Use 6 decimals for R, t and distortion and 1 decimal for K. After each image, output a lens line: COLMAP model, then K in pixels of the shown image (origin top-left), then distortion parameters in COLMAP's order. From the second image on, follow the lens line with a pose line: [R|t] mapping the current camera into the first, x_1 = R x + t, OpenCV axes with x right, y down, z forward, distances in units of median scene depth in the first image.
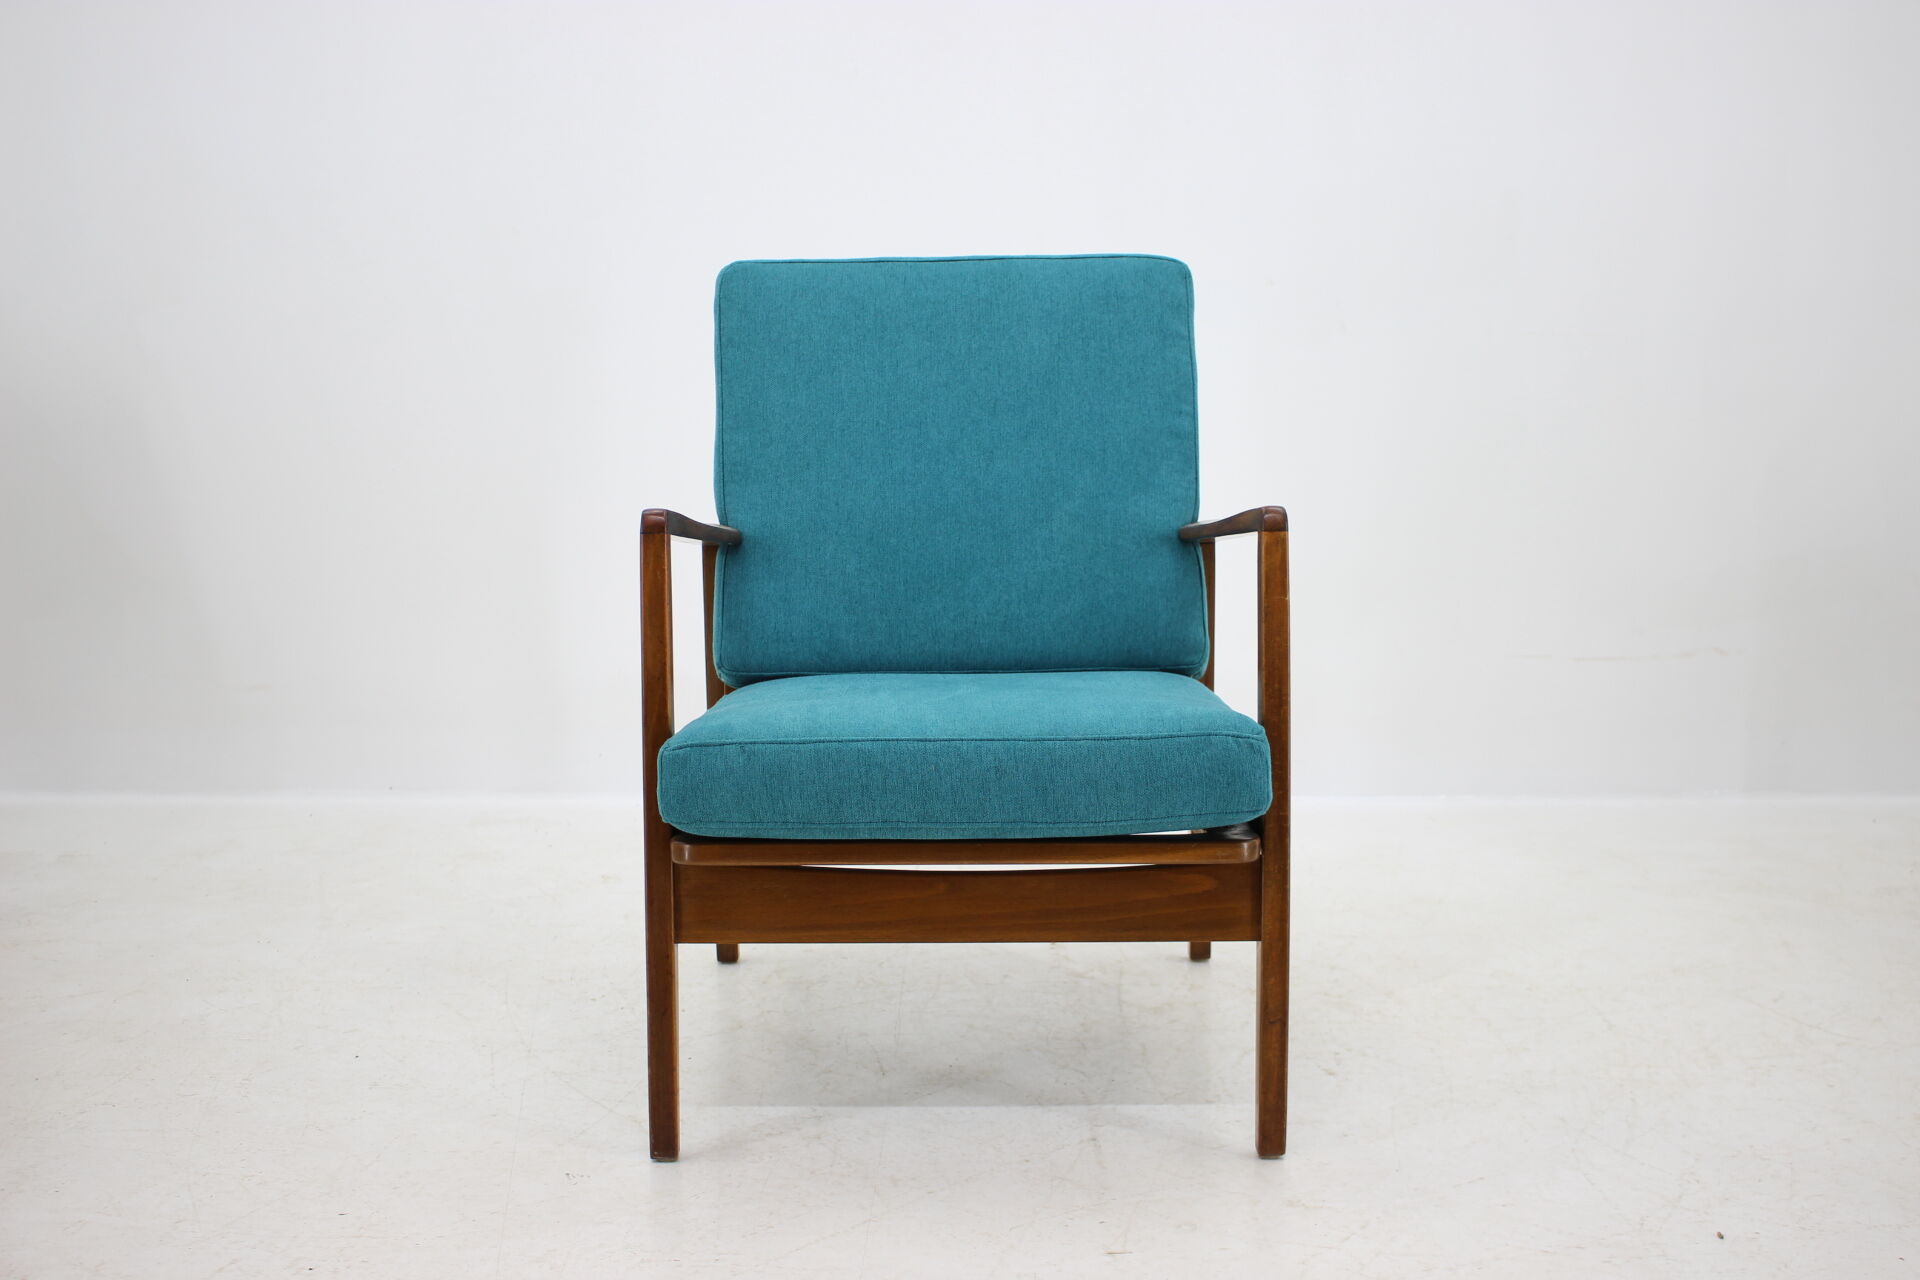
lens RADIAL K [[2212.1, 0, 958.5], [0, 2212.1, 623.6], [0, 0, 1]] dist [0.001365, 0.000000]
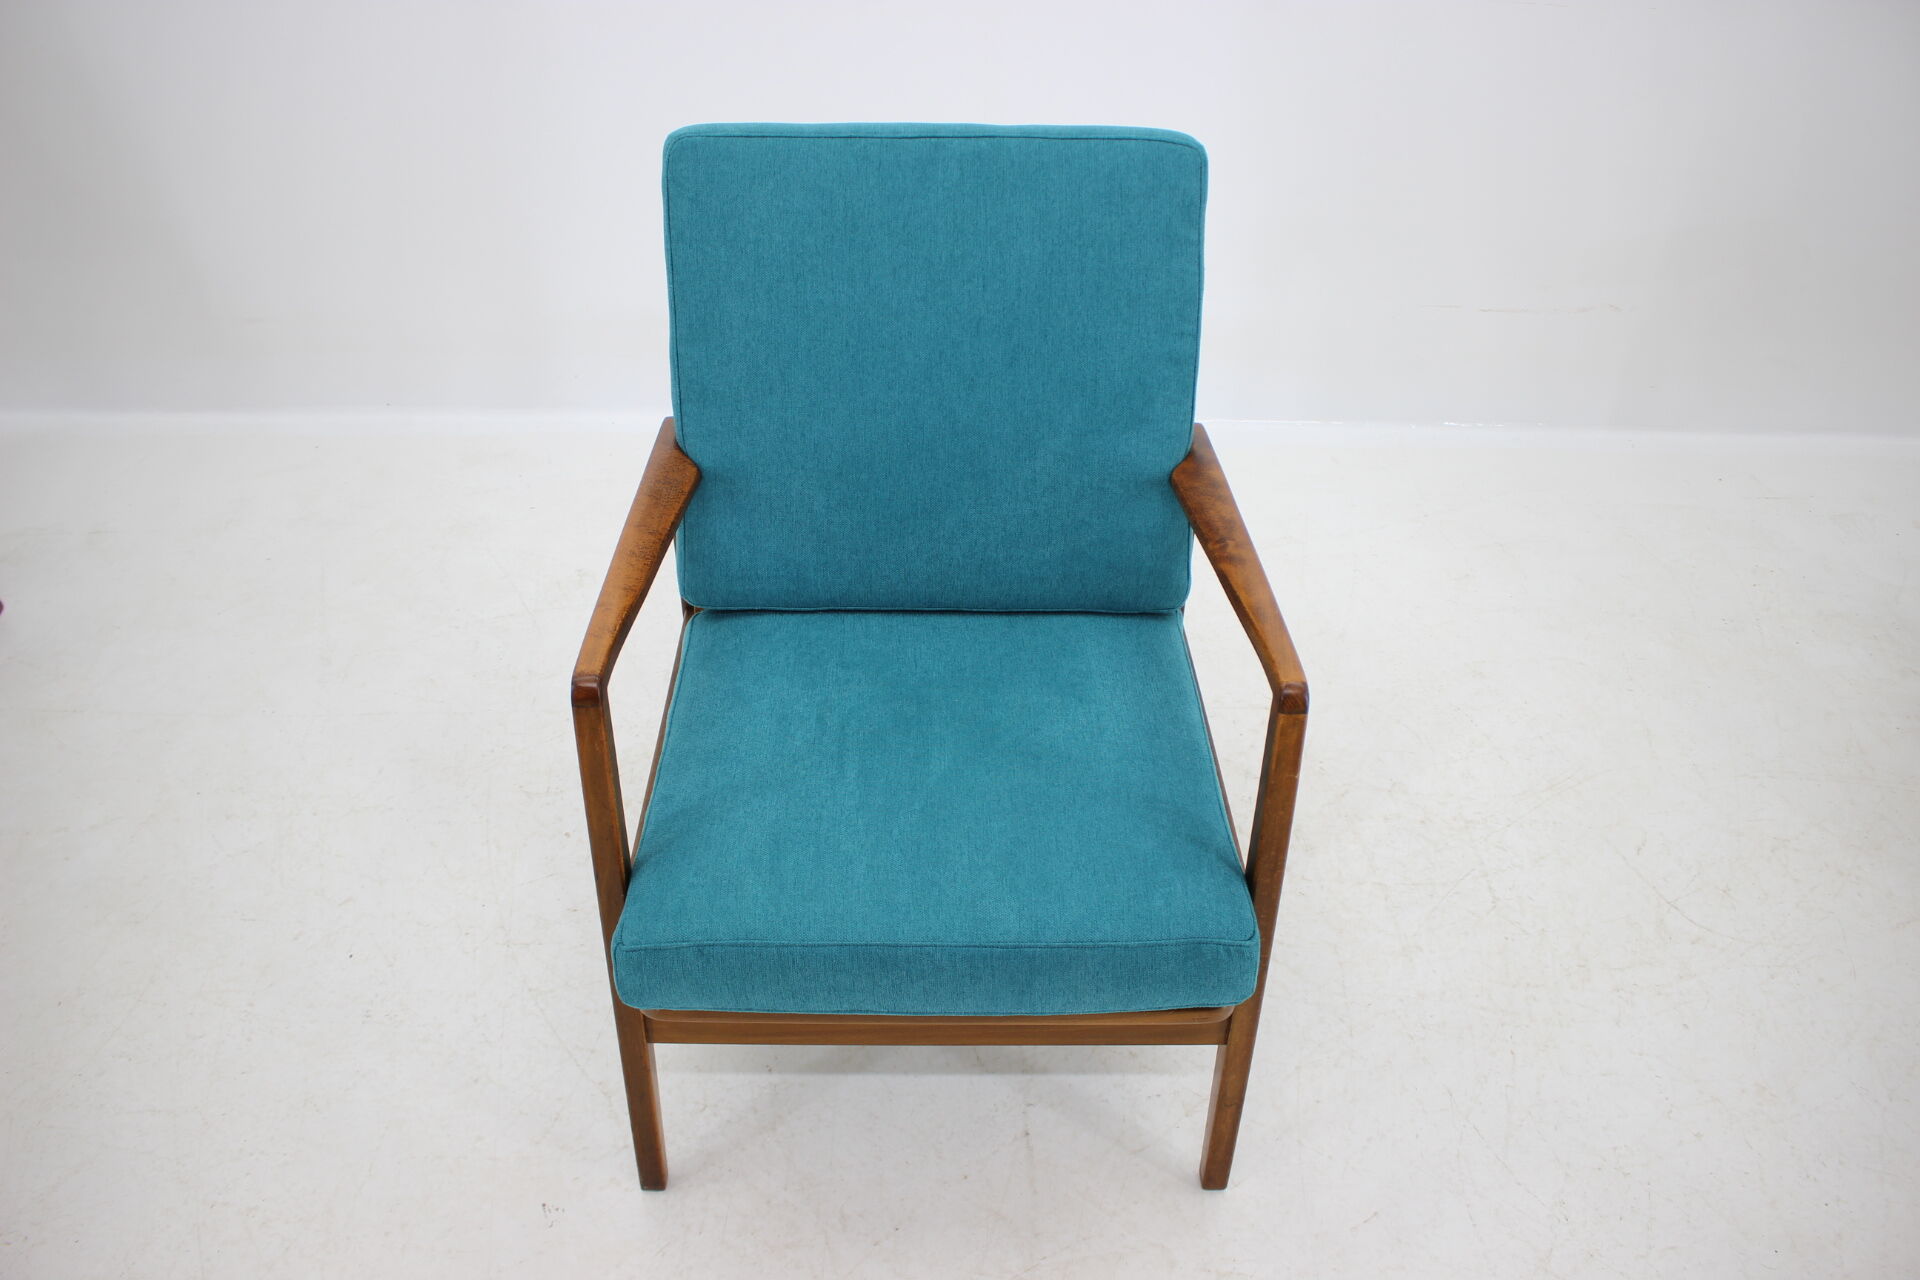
lens RADIAL K [[1596.6, 0, 955.9], [0, 1596.6, 632.9], [0, 0, 1]] dist [-0.144256, 0.105859]
pose [[0.999431, 0.017780, 0.028674, -0.008963], [-0.029562, 0.871068, 0.490272, -0.310343], [-0.016260, -0.490840, 0.871098, 0.384196]]
